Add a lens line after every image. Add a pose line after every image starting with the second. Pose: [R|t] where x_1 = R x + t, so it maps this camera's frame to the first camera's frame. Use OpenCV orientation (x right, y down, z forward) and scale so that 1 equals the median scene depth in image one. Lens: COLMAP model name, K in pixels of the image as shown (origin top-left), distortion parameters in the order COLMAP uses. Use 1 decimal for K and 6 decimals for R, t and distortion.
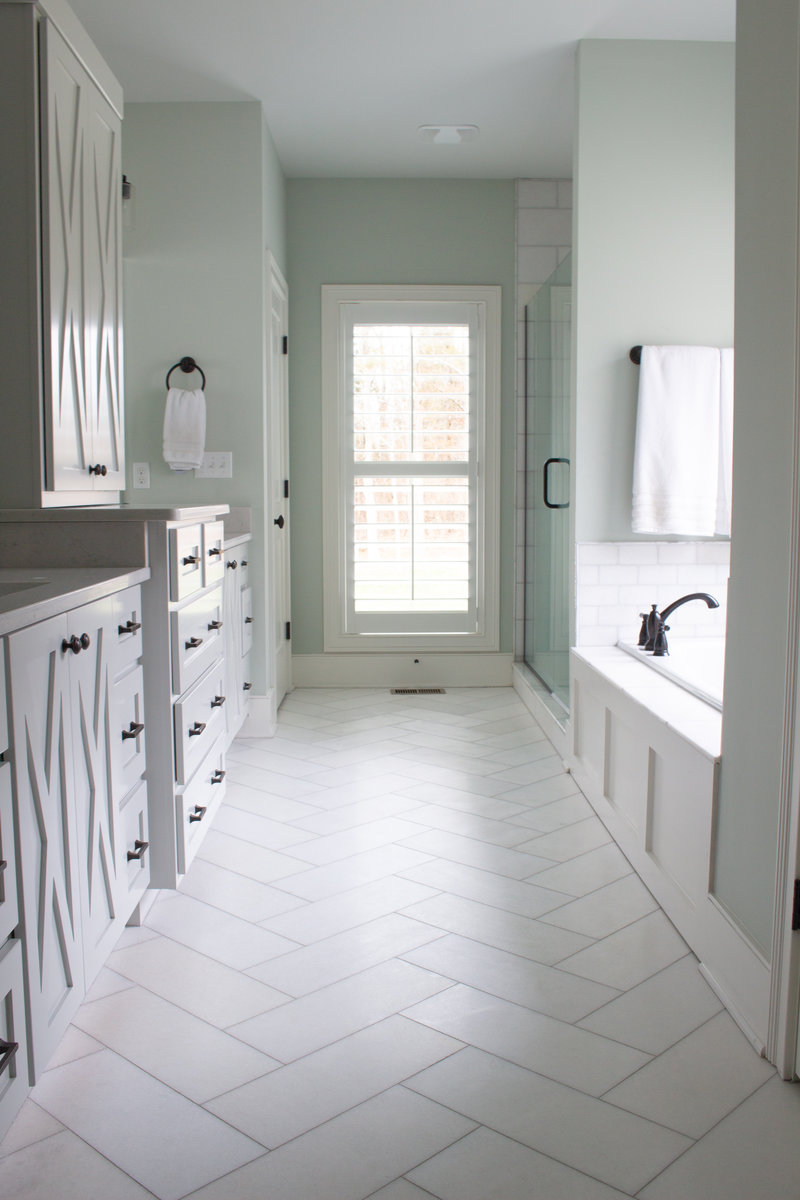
lens RADIAL K [[1054.1, 0, 400.0], [0, 1054.1, 600.0], [0, 0, 1]] dist [-0.148596, 0.131758]
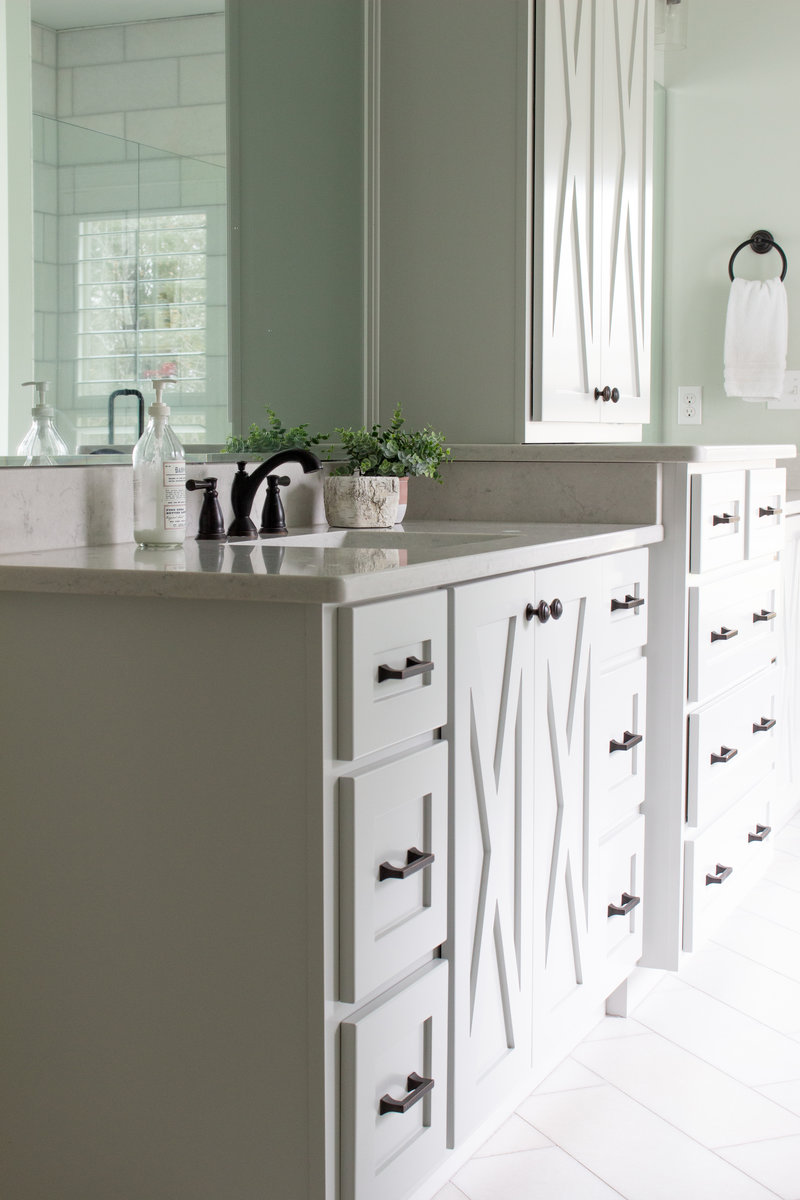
lens RADIAL K [[1748.1, 0, 400.0], [0, 1748.1, 600.0], [0, 0, 1]] dist [-0.111549, -0.010521]
pose [[0.903558, 0.041433, -0.426459, 0.119500], [-0.046180, 0.998933, -0.000790, 0.030736], [0.425971, 0.020408, 0.904507, -0.191464]]
